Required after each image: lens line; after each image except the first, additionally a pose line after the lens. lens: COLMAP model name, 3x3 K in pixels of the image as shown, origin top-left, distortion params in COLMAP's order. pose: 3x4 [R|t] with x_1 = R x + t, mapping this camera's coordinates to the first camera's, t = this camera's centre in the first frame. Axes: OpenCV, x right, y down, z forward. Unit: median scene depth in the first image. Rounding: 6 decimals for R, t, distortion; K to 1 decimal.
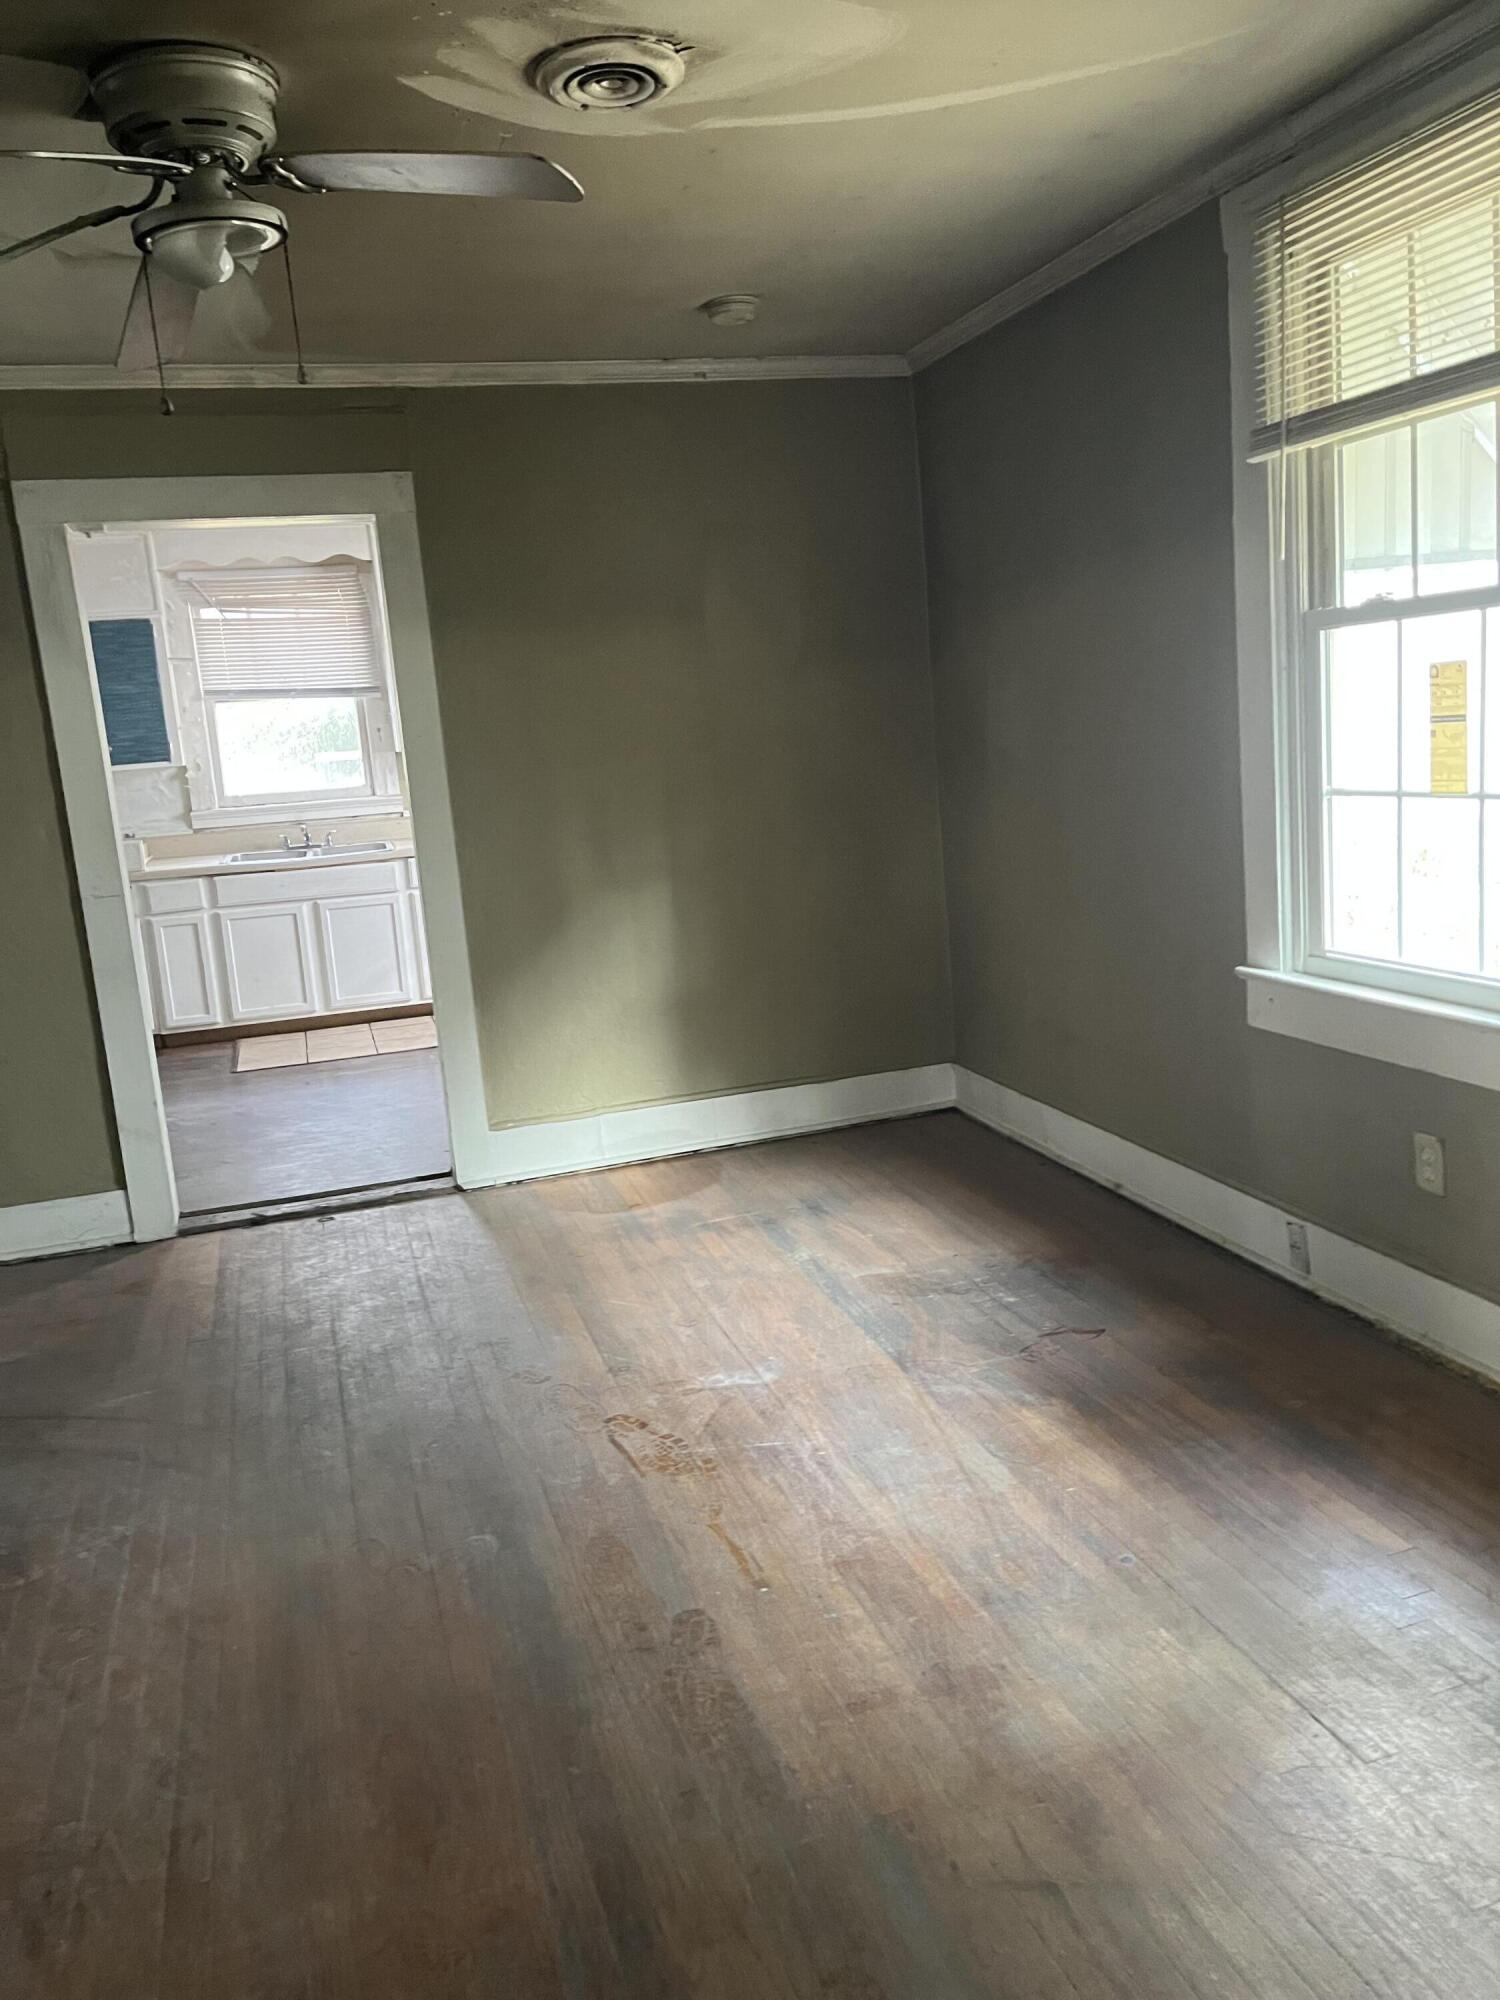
lens RADIAL K [[1503.1, 0, 730.7], [0, 1503.1, 989.5], [0, 0, 1]] dist [0.019428, -0.001276]
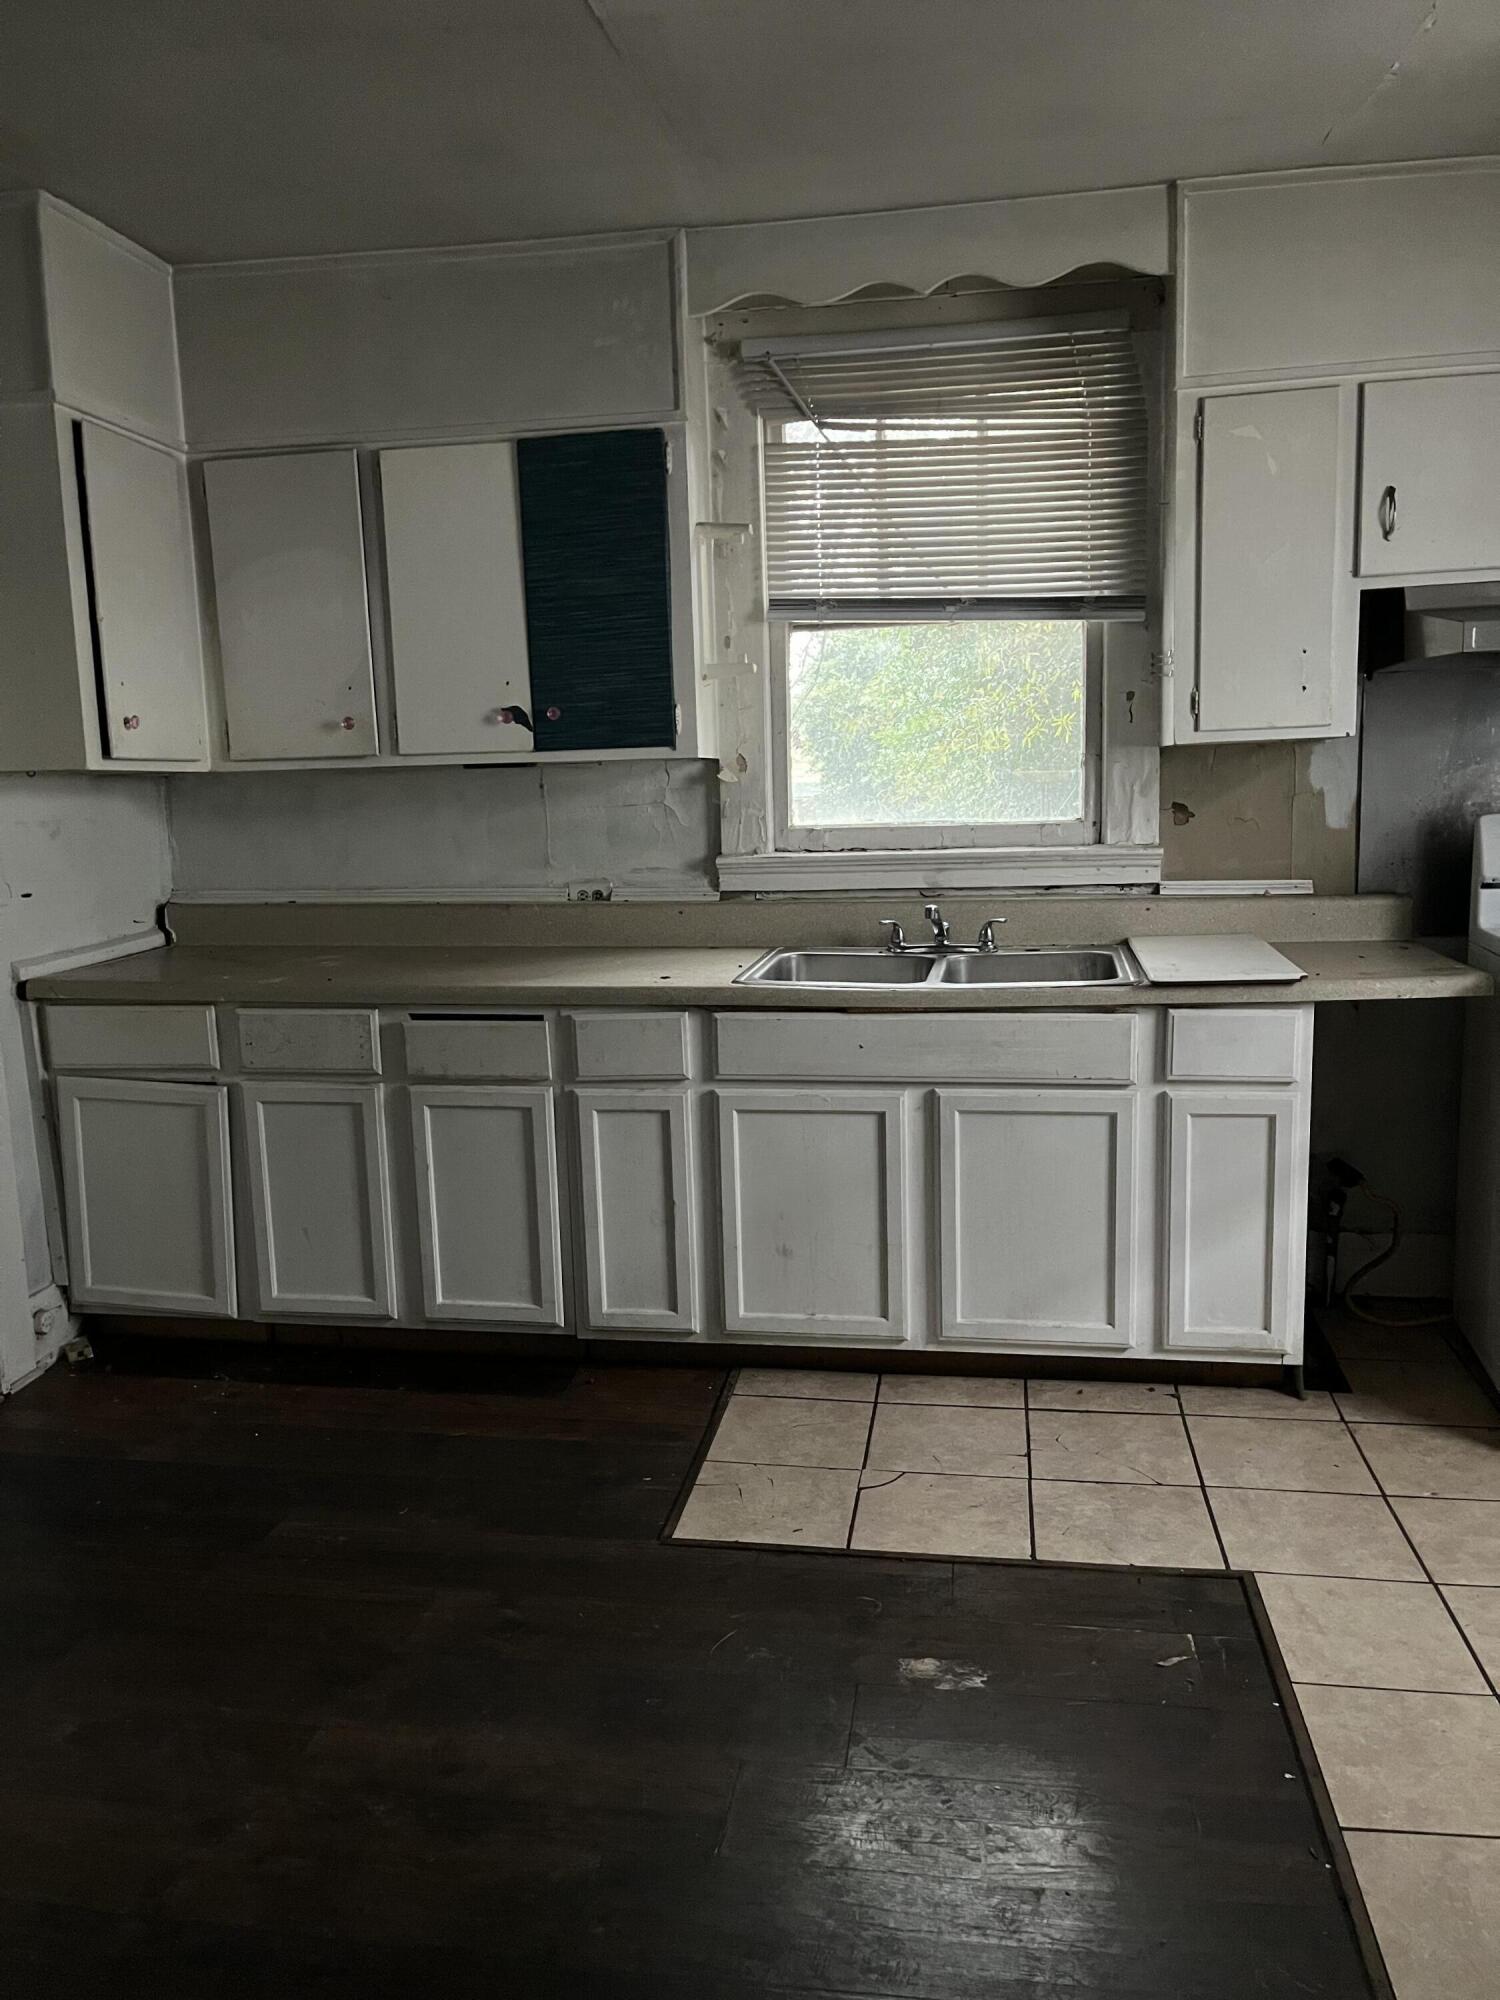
lens RADIAL K [[1502.3, 0, 740.4], [0, 1502.3, 1024.4], [0, 0, 1]] dist [0.059083, -0.074957]
pose [[0.898276, 0.116892, -0.423600, -0.287851], [-0.116492, 0.992826, 0.026941, -0.158809], [0.423710, 0.025146, 0.905449, 1.158008]]
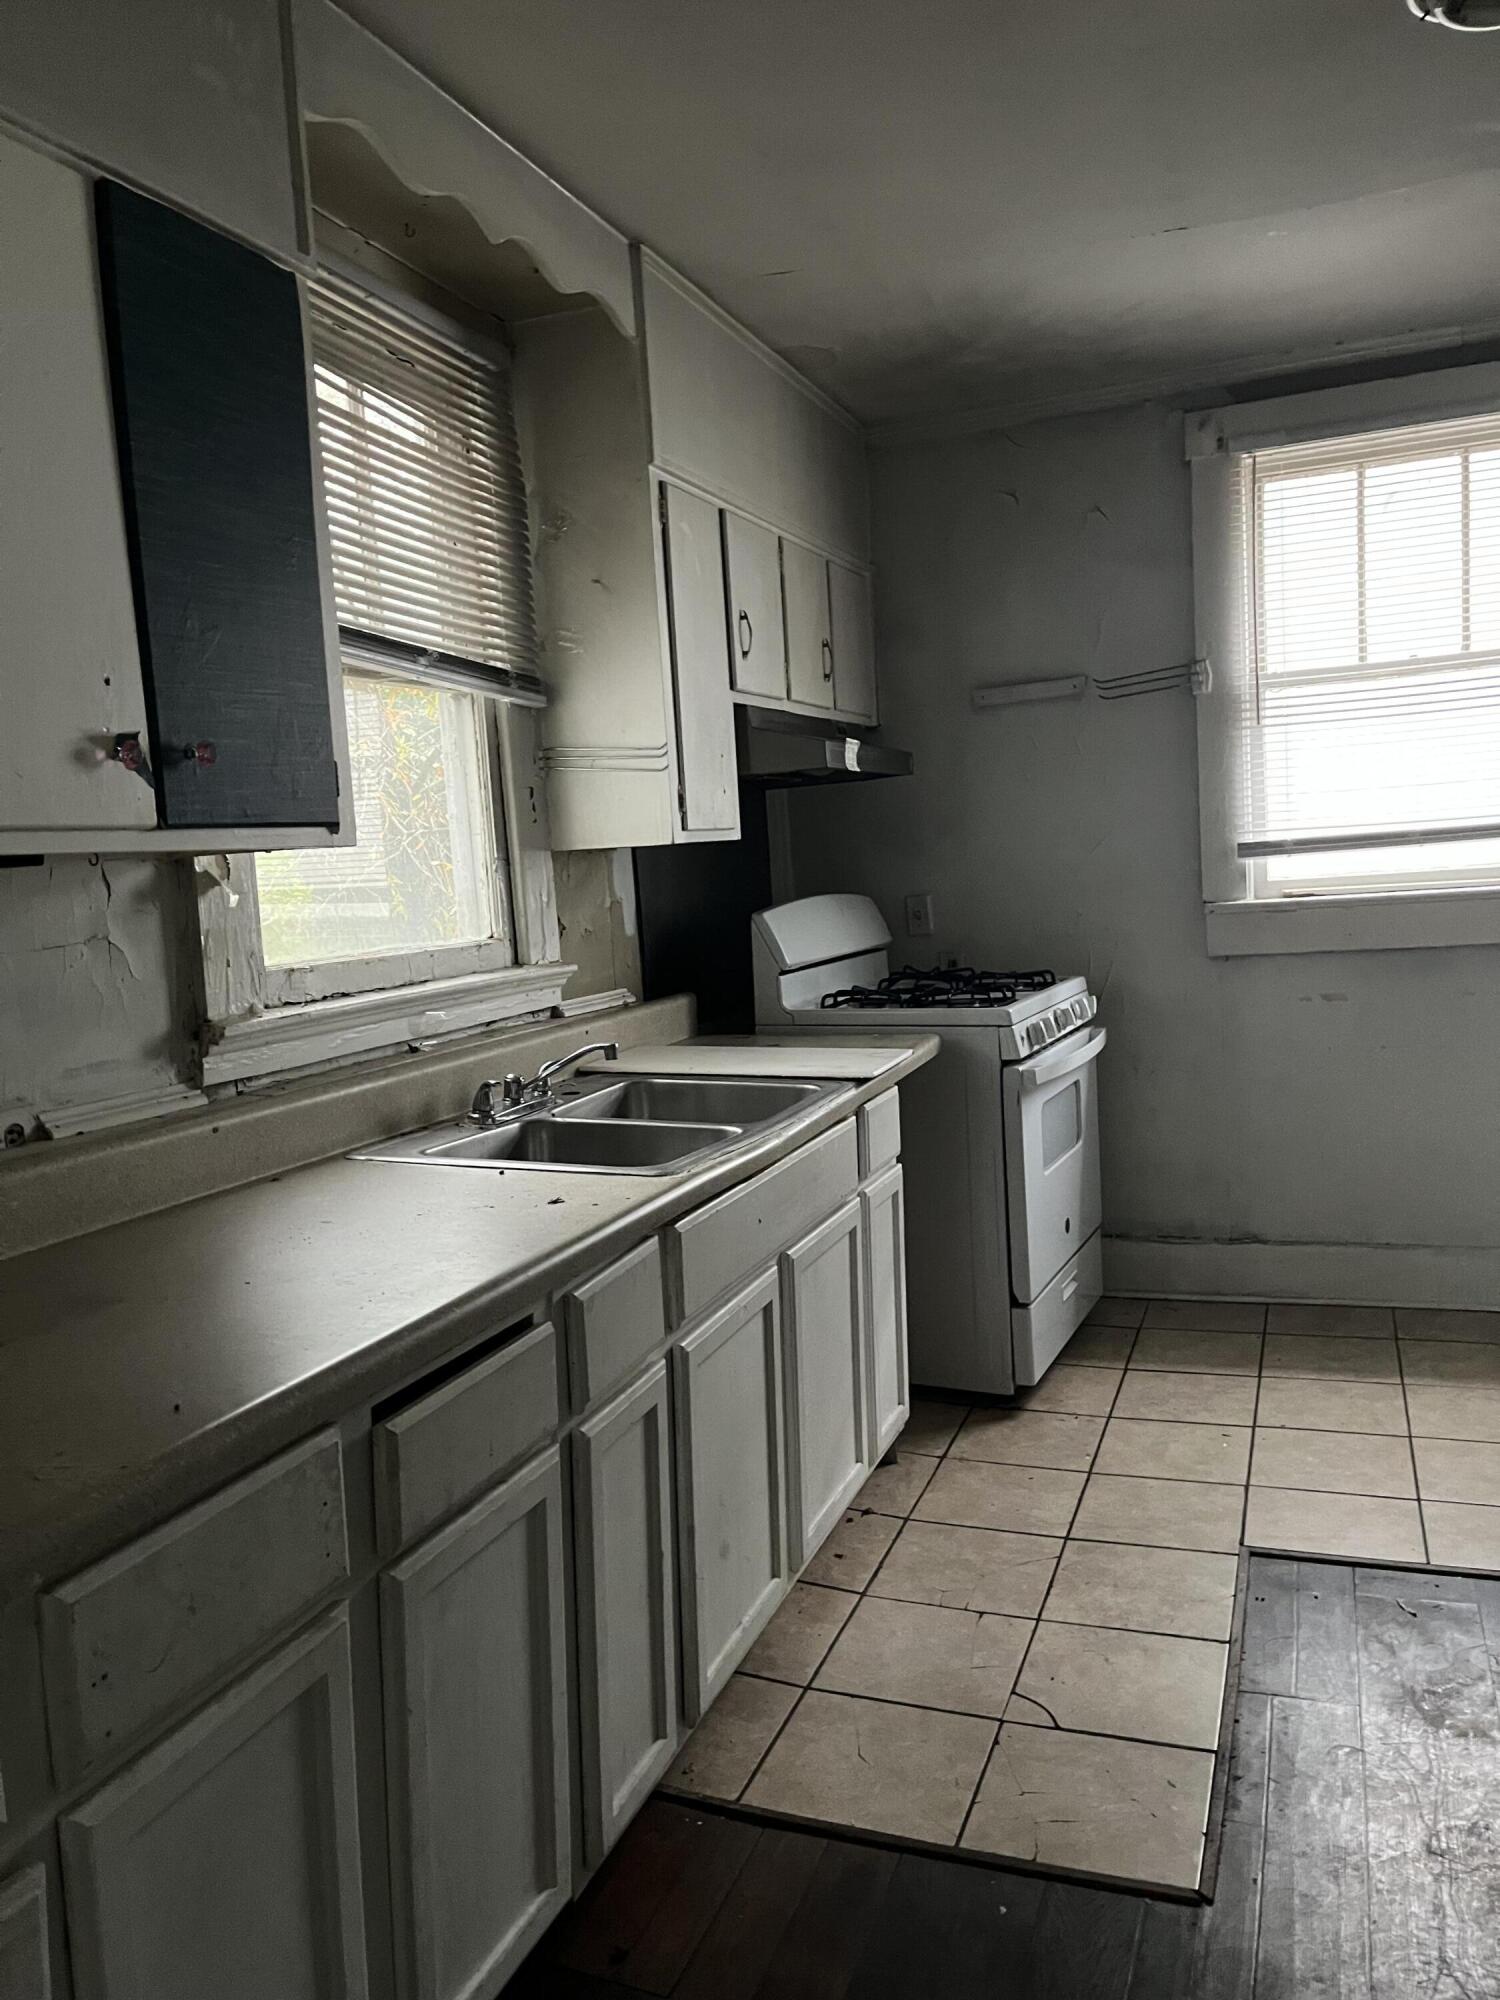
lens RADIAL K [[1502.3, 0, 740.4], [0, 1502.3, 1024.4], [0, 0, 1]] dist [0.059083, -0.074957]
pose [[0.616579, -0.048694, 0.785786, -1.053515], [0.154623, 0.986137, -0.060218, -0.176133], [-0.771960, 0.158630, 0.615560, 1.540393]]
